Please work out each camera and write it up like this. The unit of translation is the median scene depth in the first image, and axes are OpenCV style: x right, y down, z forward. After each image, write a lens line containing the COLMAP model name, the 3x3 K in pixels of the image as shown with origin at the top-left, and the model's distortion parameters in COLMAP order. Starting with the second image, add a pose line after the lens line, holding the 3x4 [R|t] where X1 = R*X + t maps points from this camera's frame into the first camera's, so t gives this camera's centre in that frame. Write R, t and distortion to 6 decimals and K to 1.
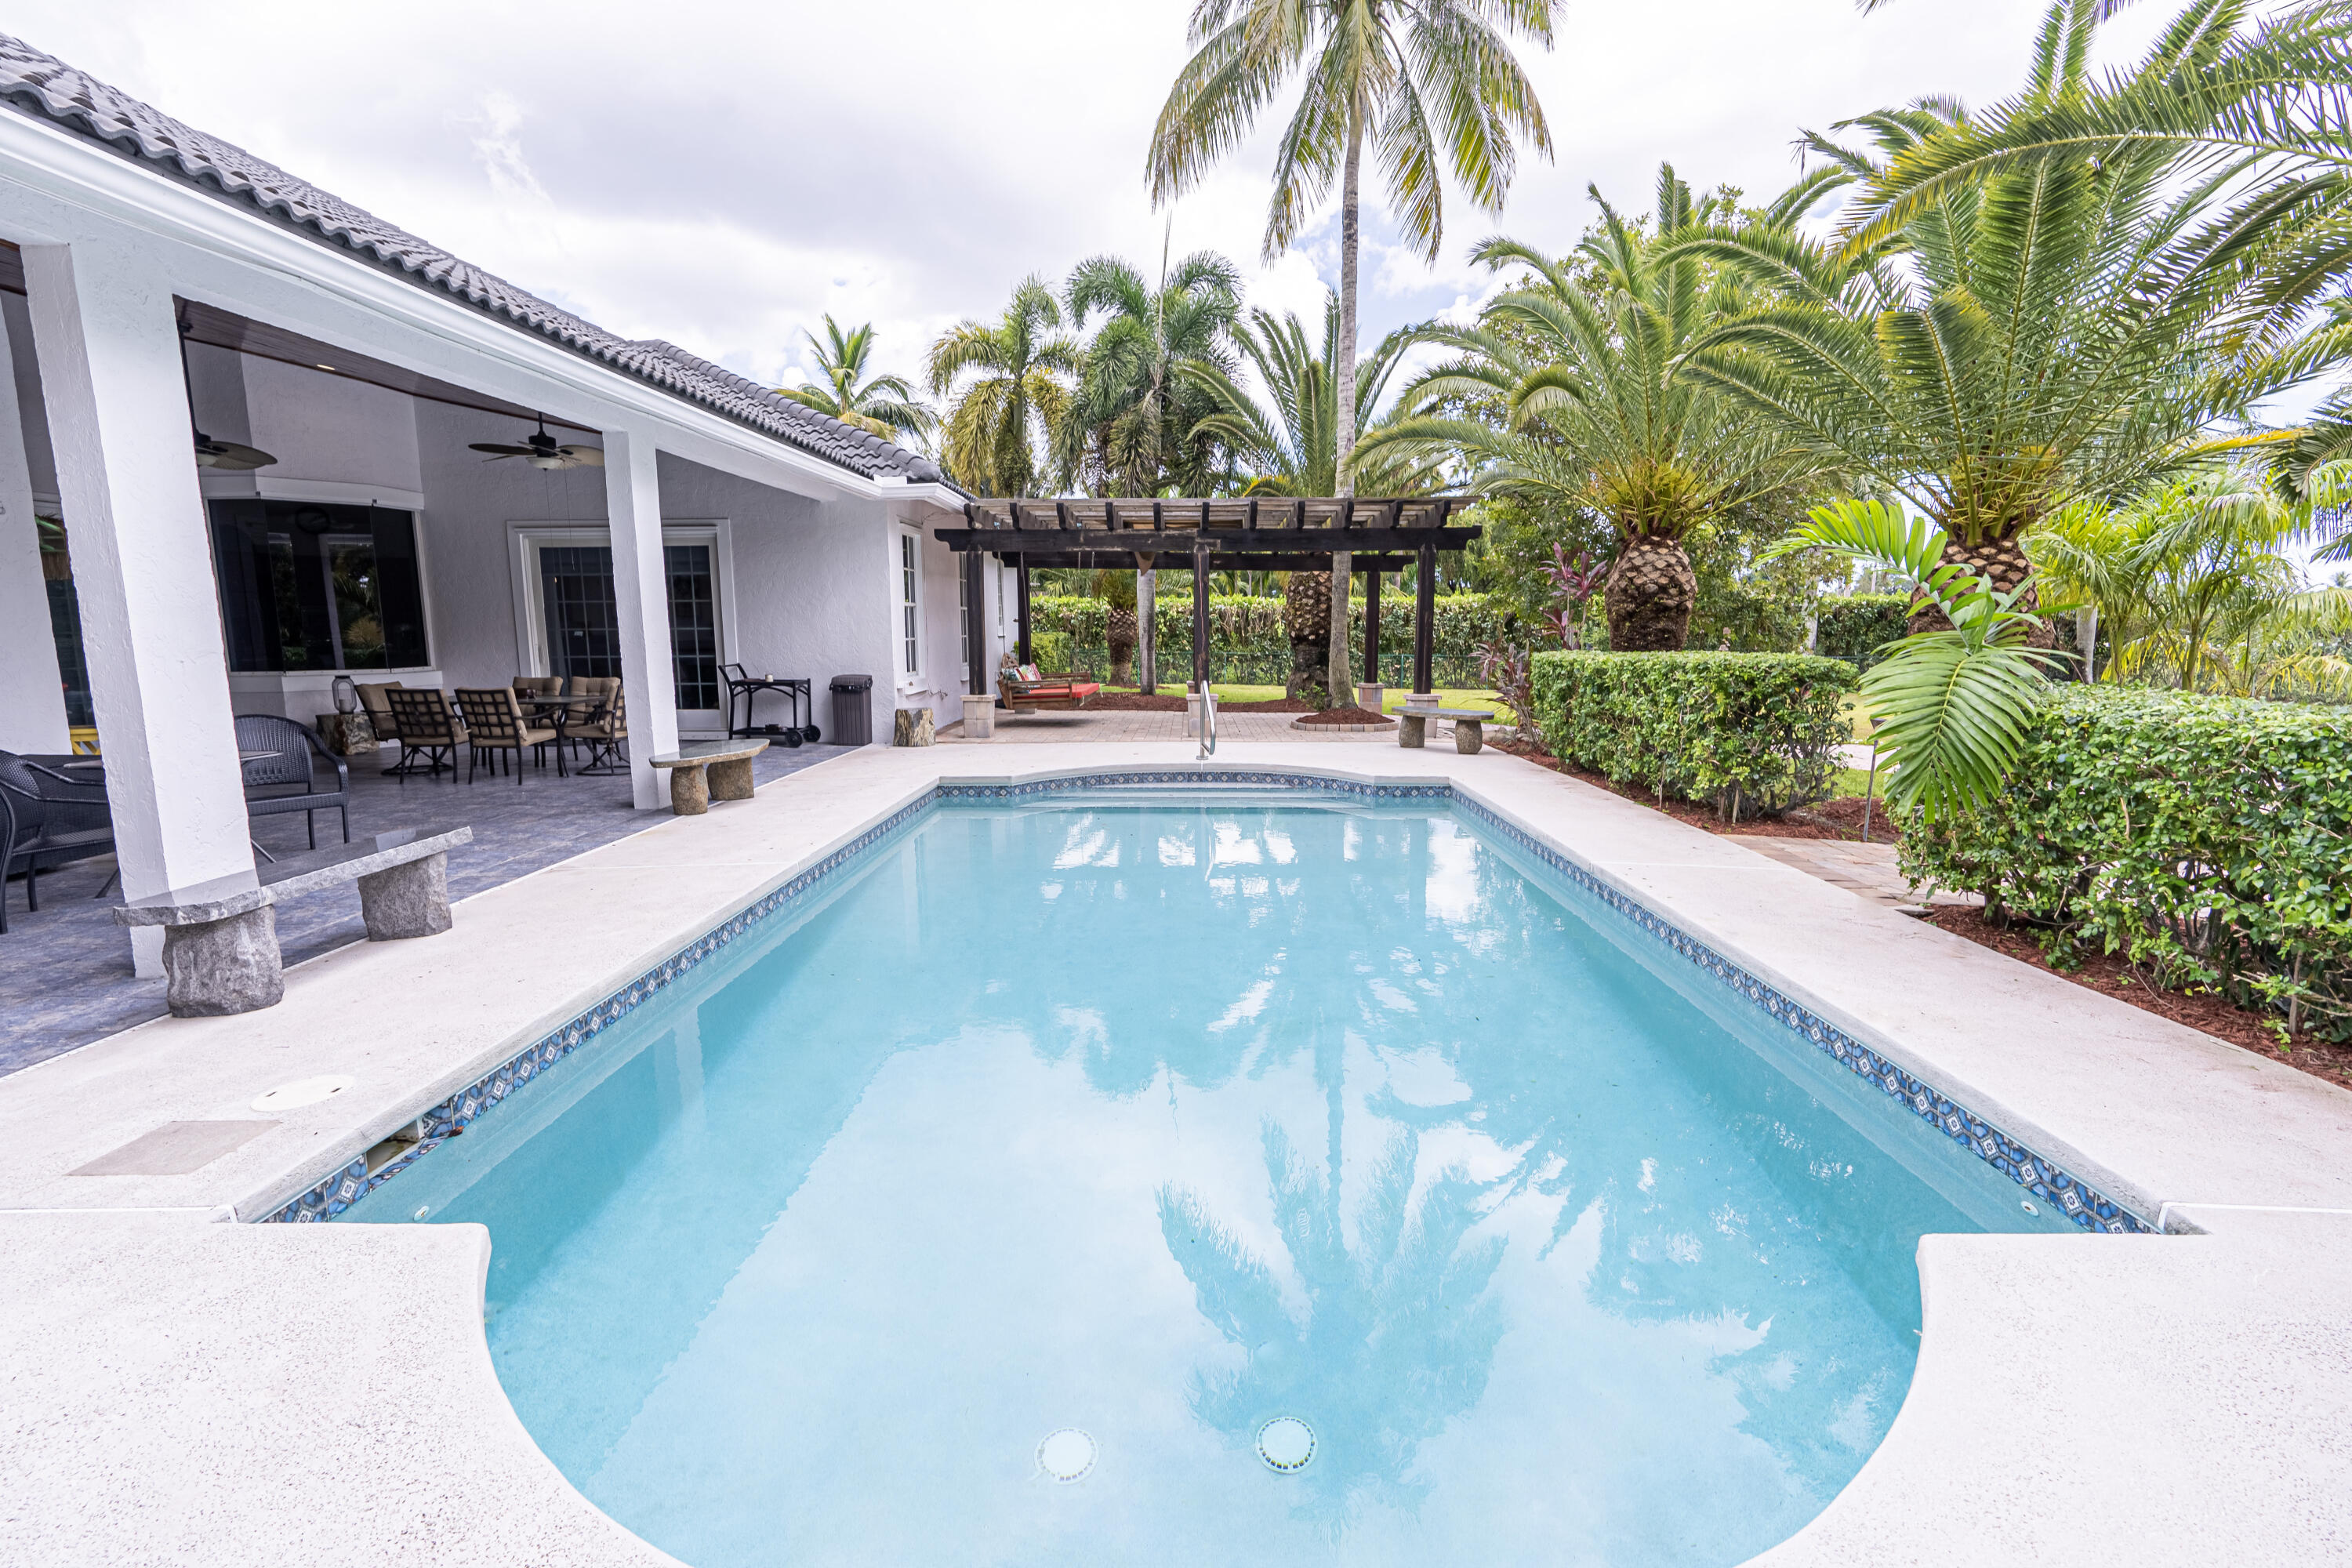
lens RADIAL K [[1069.3, 0, 1177.5], [0, 1069.3, 780.9], [0, 0, 1]] dist [-0.001005, 0.001215]
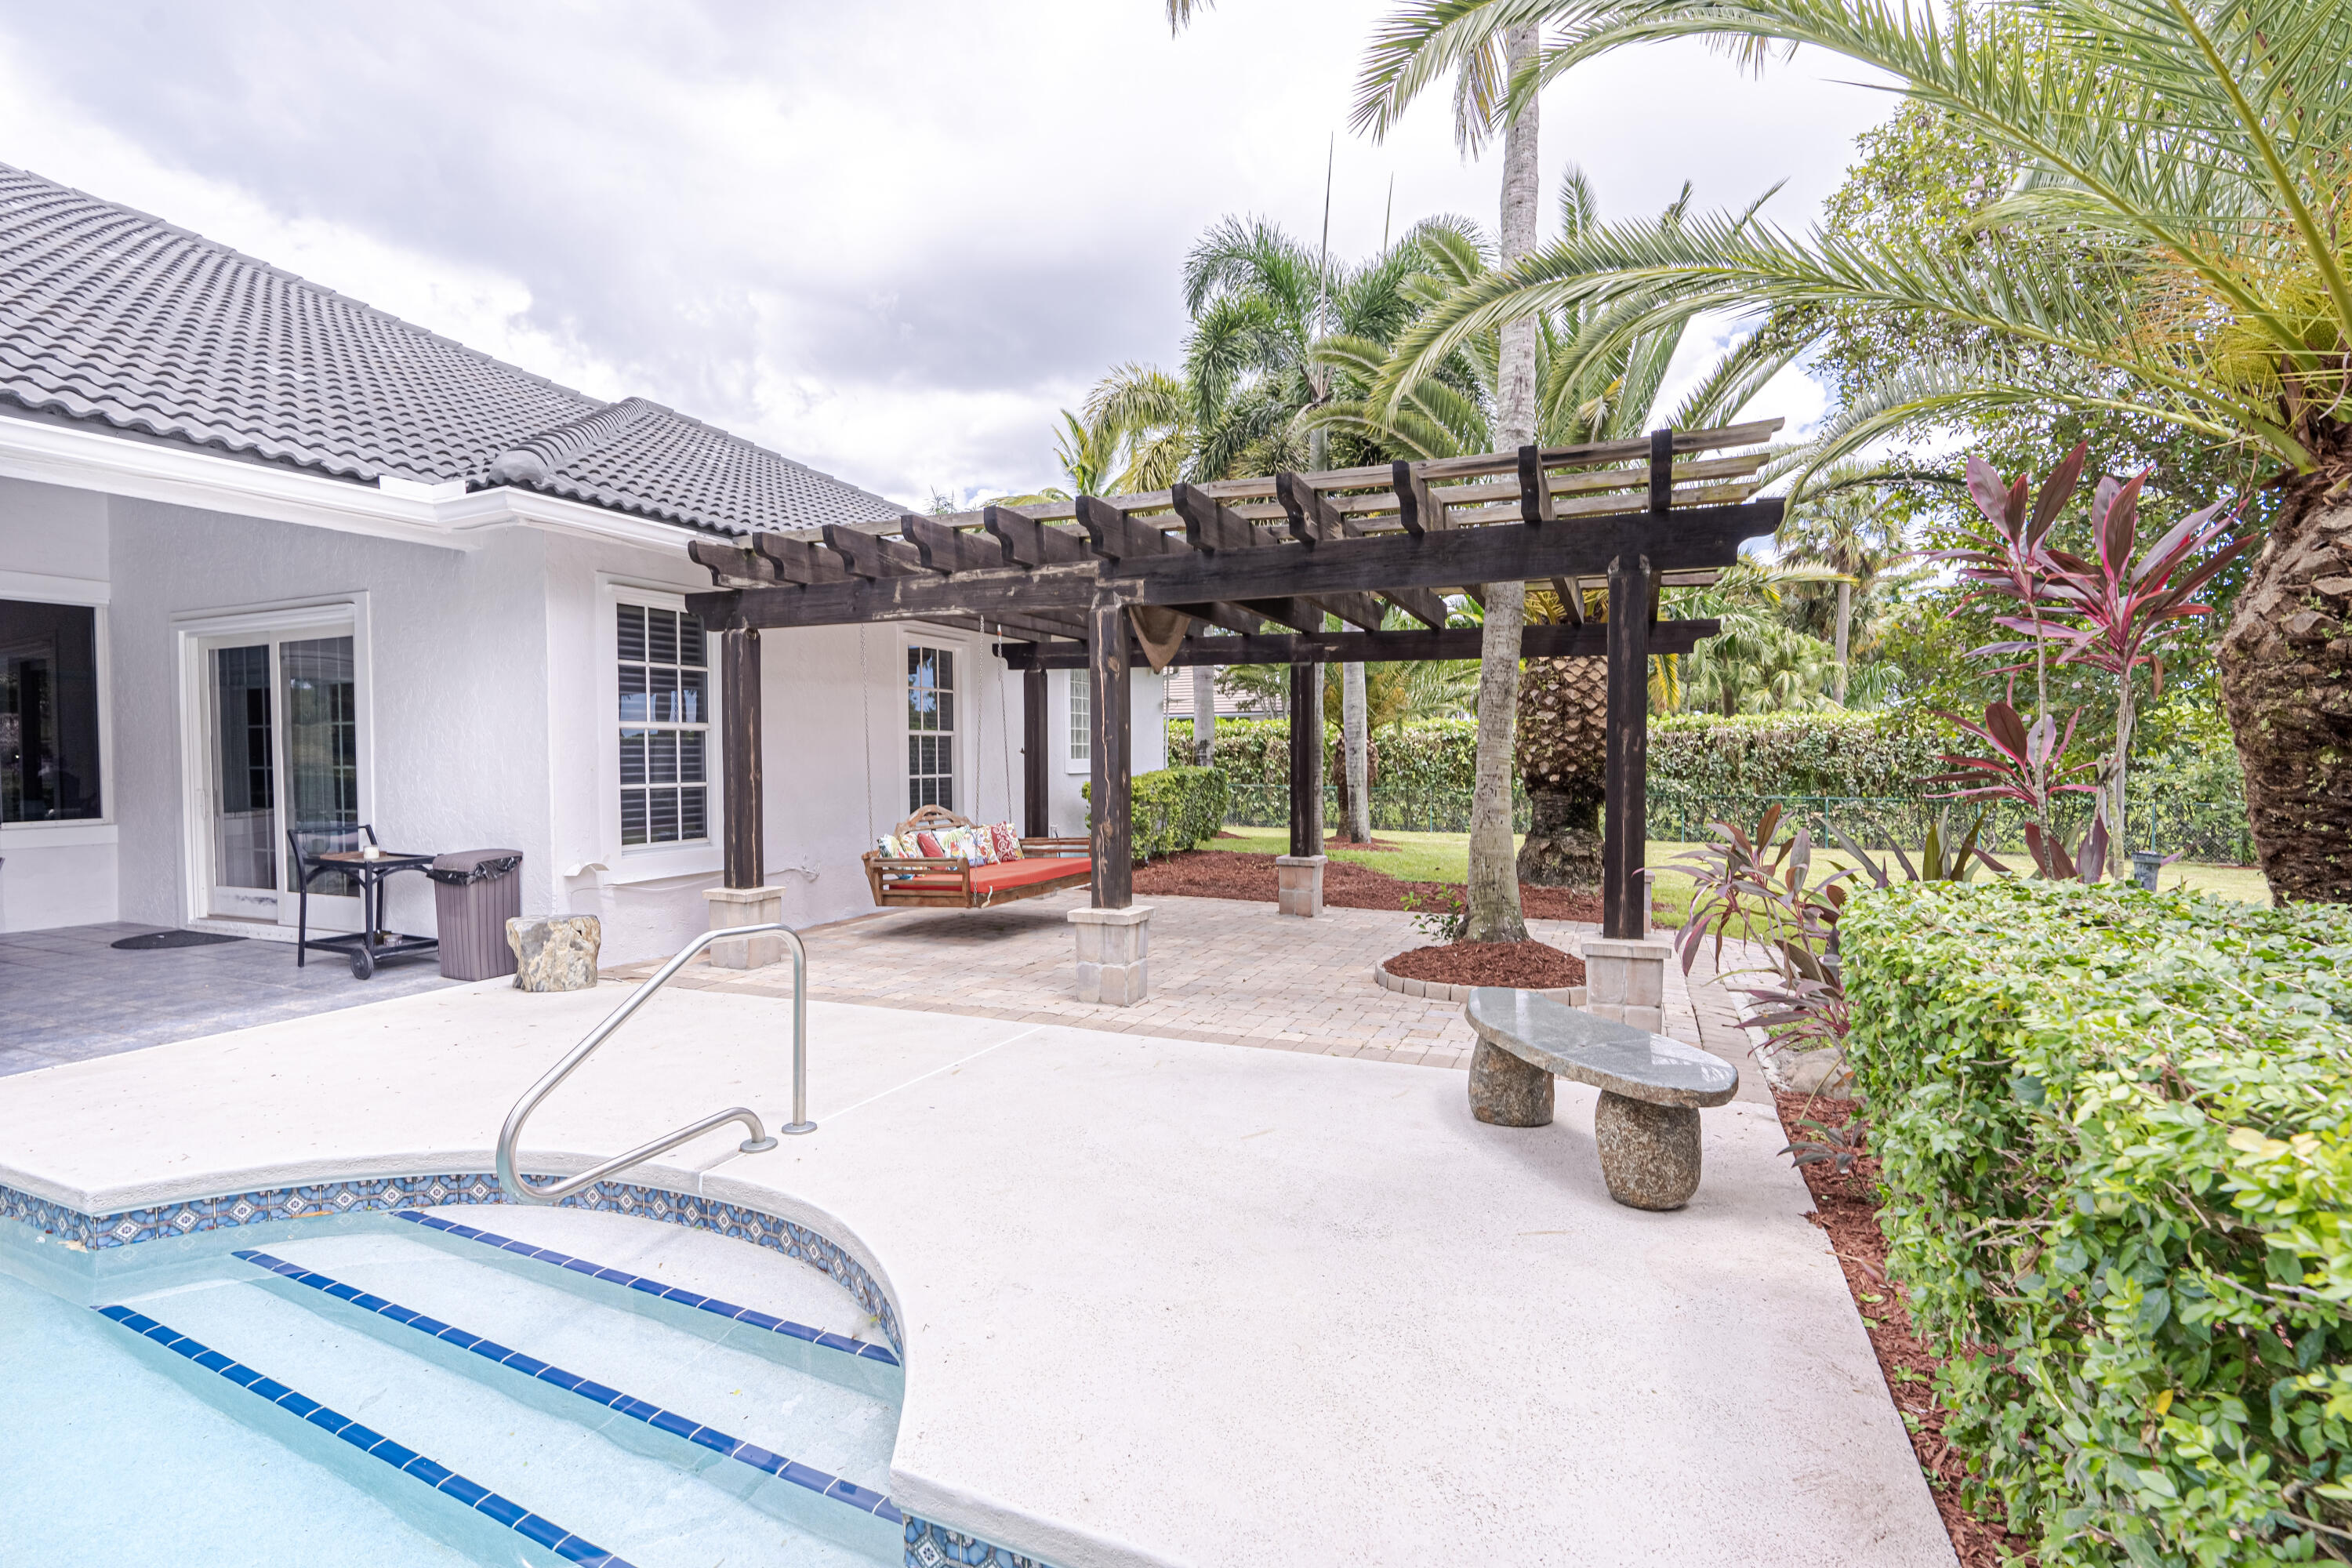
lens RADIAL K [[1069.3, 0, 1177.5], [0, 1069.3, 780.9], [0, 0, 1]] dist [-0.001005, 0.001215]
pose [[0.924059, 0.007139, -0.382184, 0.241511], [-0.052287, 0.992788, -0.107877, -0.092425], [0.378658, 0.119668, 0.917768, 0.610933]]
